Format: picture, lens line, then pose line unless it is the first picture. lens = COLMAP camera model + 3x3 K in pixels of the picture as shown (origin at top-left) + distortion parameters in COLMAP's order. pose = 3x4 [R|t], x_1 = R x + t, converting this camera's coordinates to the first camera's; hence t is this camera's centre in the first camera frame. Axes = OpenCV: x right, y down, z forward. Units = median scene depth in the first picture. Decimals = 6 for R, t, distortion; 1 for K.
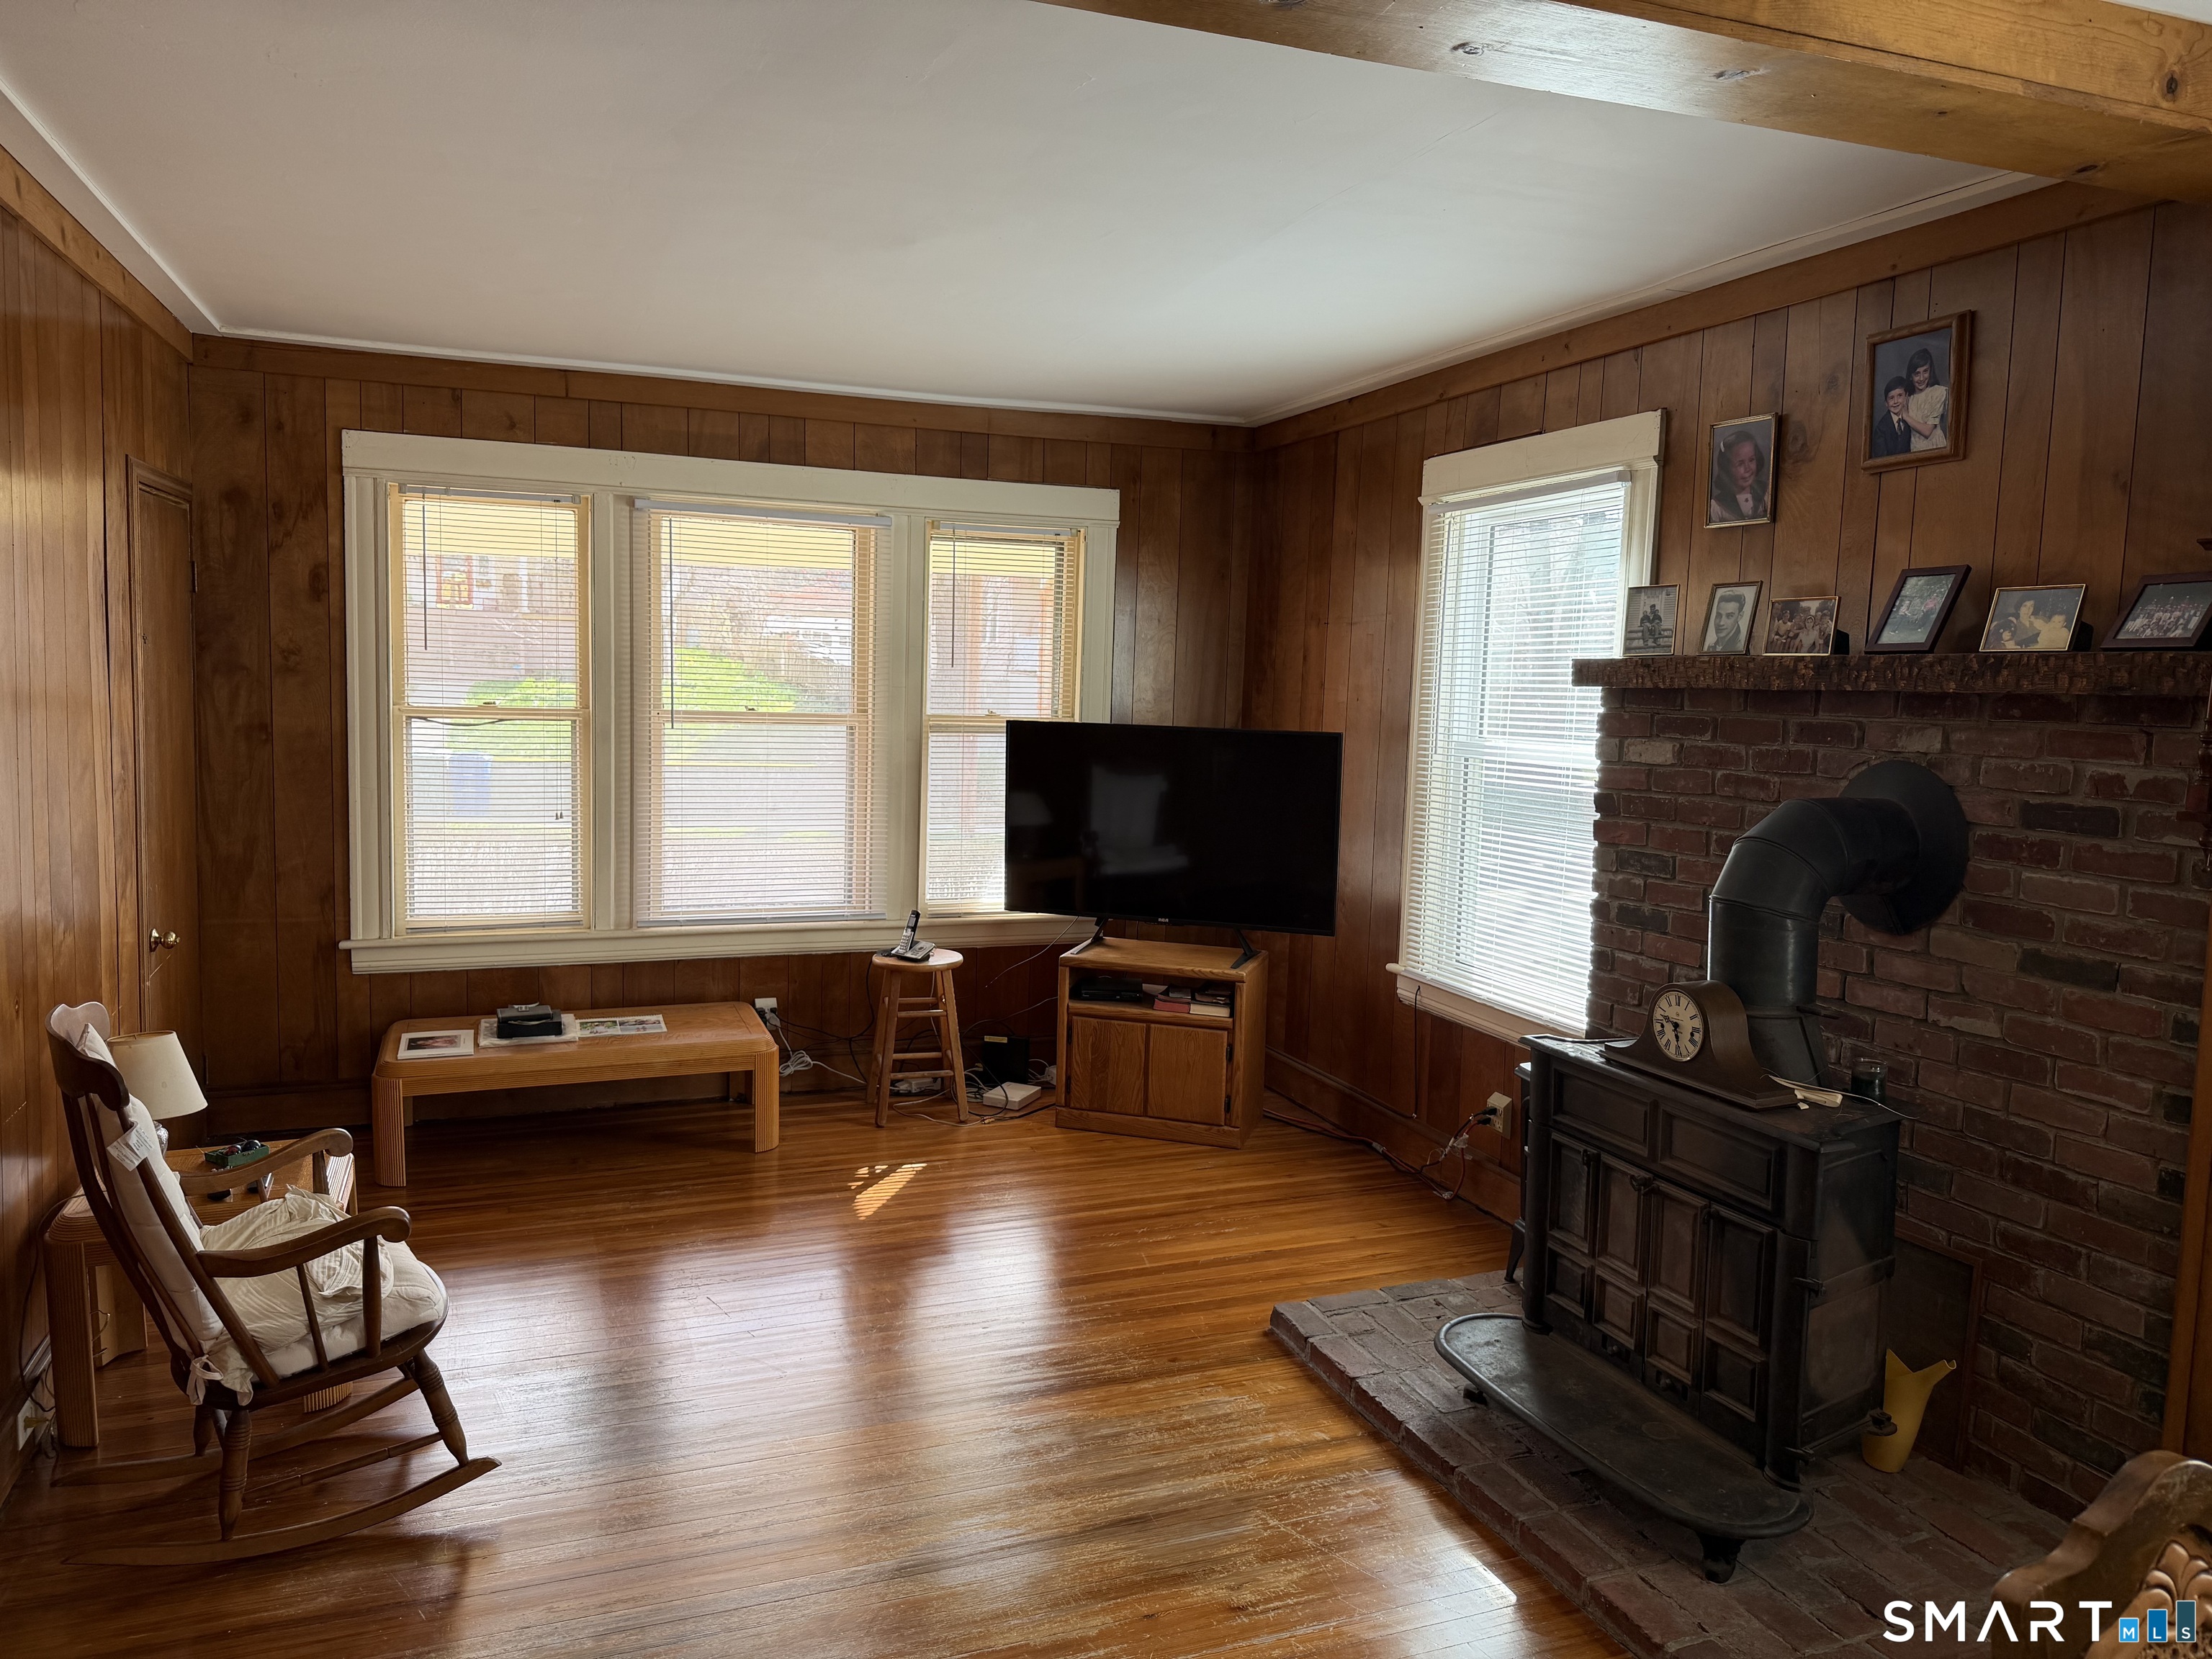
lens RADIAL K [[1561.5, 0, 1105.8], [0, 1561.5, 828.7], [0, 0, 1]] dist [0.044305, -0.012009]
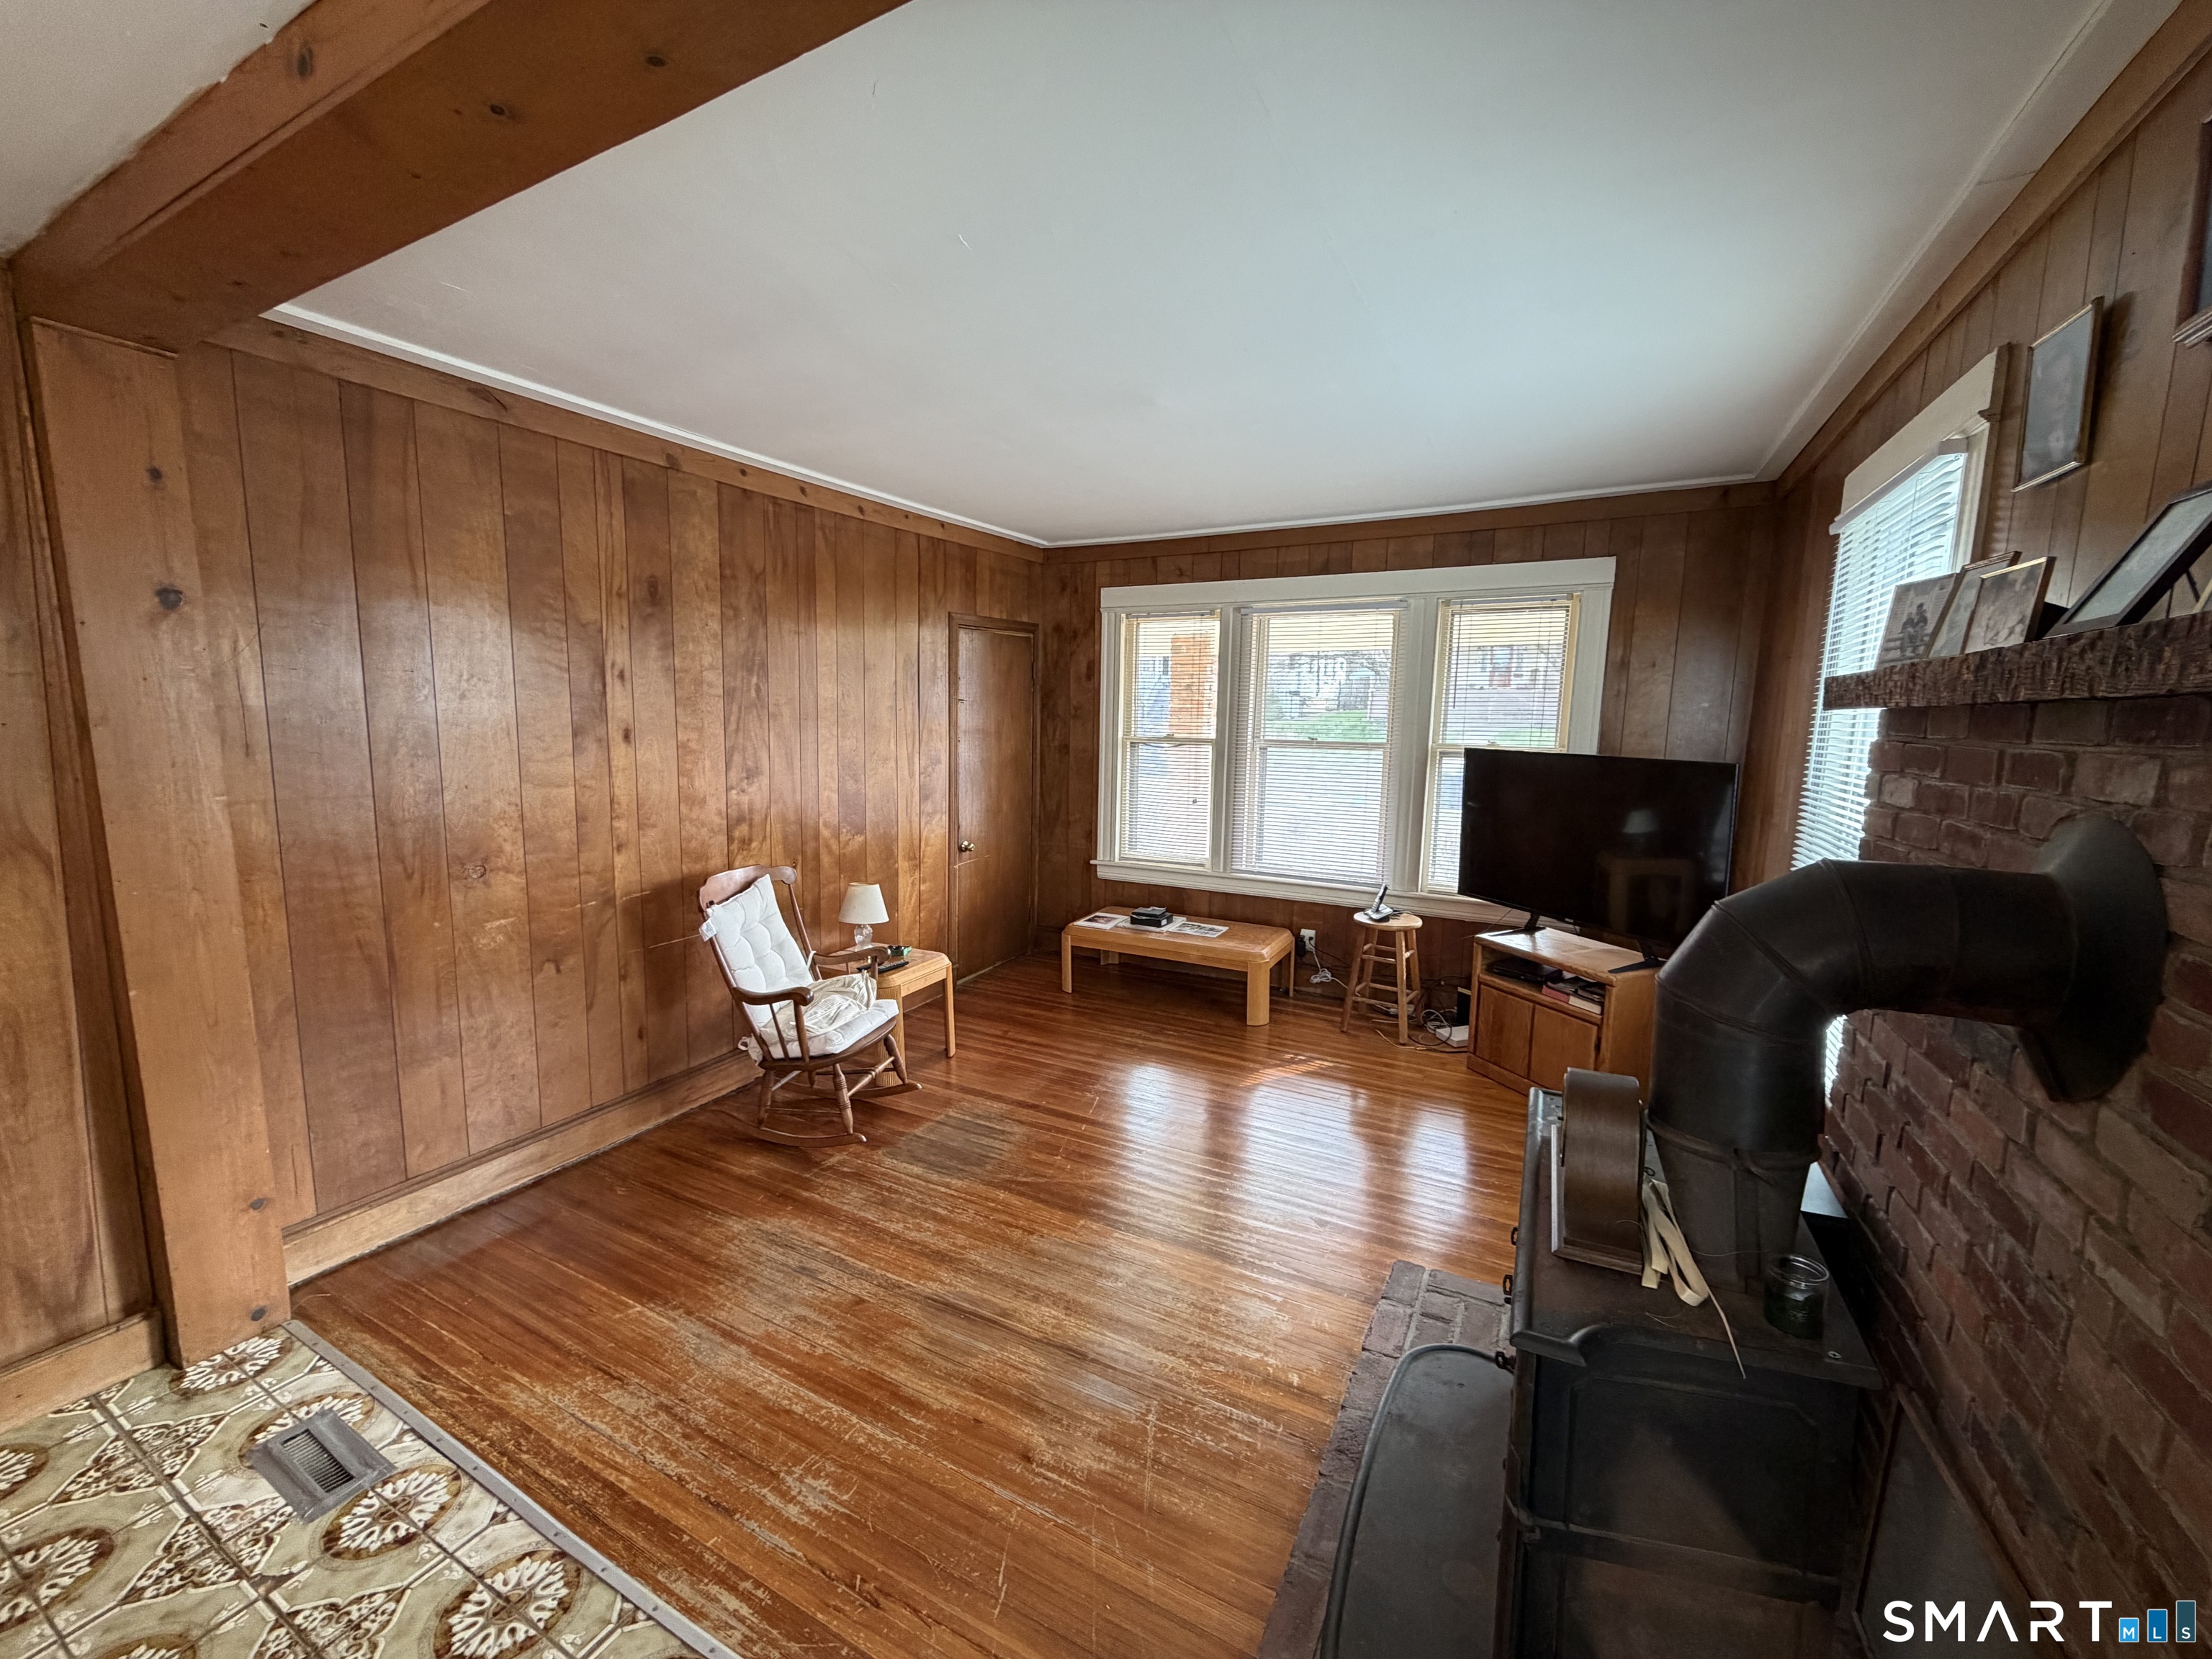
lens RADIAL K [[885.6, 0, 1094.9], [0, 885.6, 829.6], [0, 0, 1]] dist [0.002573, -0.000345]
pose [[0.648479, 0.083977, -0.756586, 0.317757], [-0.072840, 0.996181, 0.048138, -0.016578], [0.757740, 0.023893, 0.652120, 0.305556]]
